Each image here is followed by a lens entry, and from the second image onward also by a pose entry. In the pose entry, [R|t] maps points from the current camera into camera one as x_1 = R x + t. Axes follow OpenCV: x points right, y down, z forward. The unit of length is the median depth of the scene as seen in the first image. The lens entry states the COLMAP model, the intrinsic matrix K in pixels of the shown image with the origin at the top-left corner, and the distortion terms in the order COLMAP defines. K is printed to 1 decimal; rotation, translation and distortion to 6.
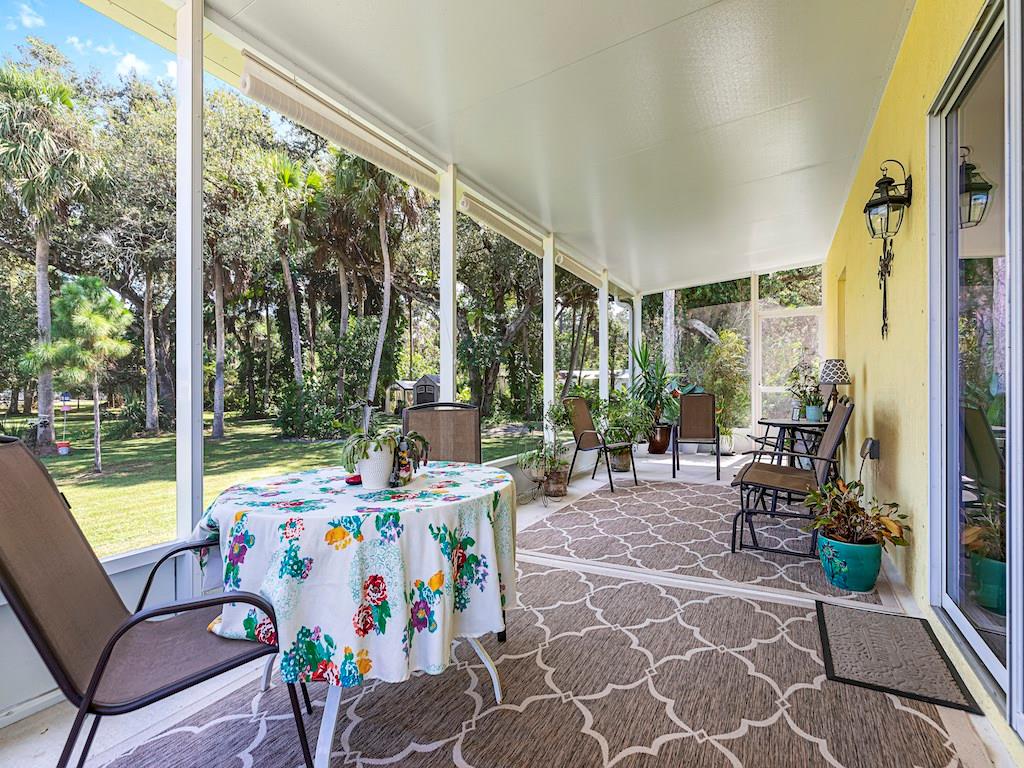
lens RADIAL K [[487.6, 0, 512.1], [0, 487.6, 385.2], [0, 0, 1]] dist [0.000939, 0.000115]
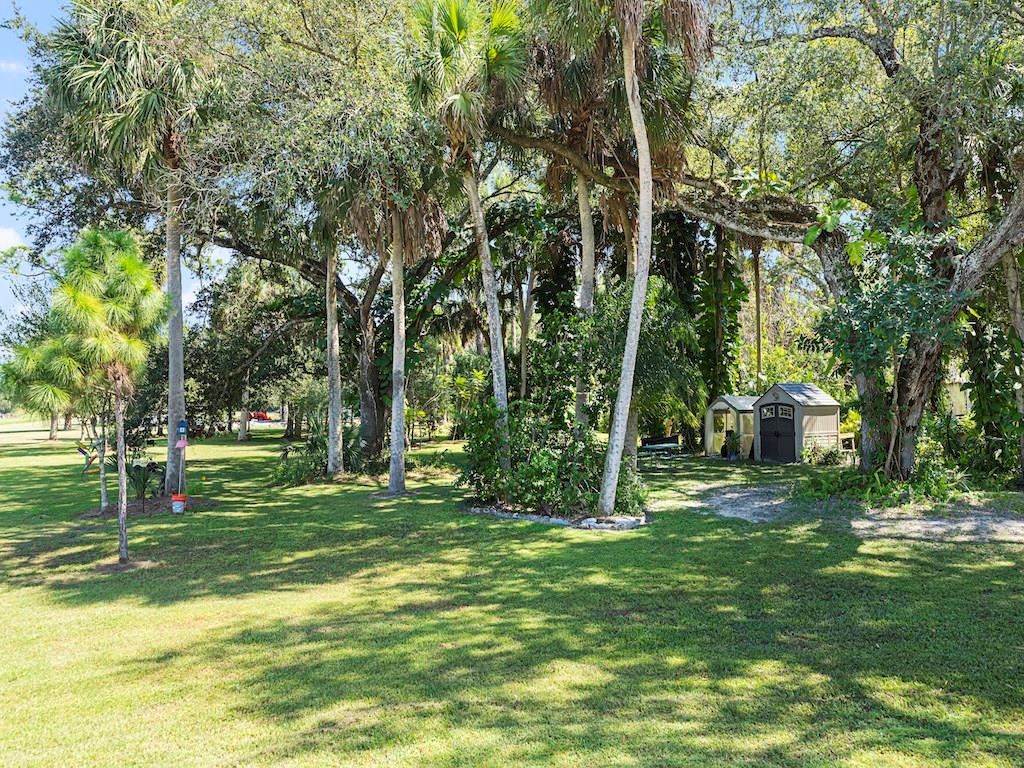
lens RADIAL K [[689.4, 0, 512.0], [0, 689.4, 385.0], [0, 0, 1]] dist [0.018055, 0.003521]
pose [[0.828378, -0.017551, -0.559895, 0.002872], [0.005457, 0.999714, -0.023264, -0.003928], [0.560143, 0.016217, 0.828237, 0.189016]]
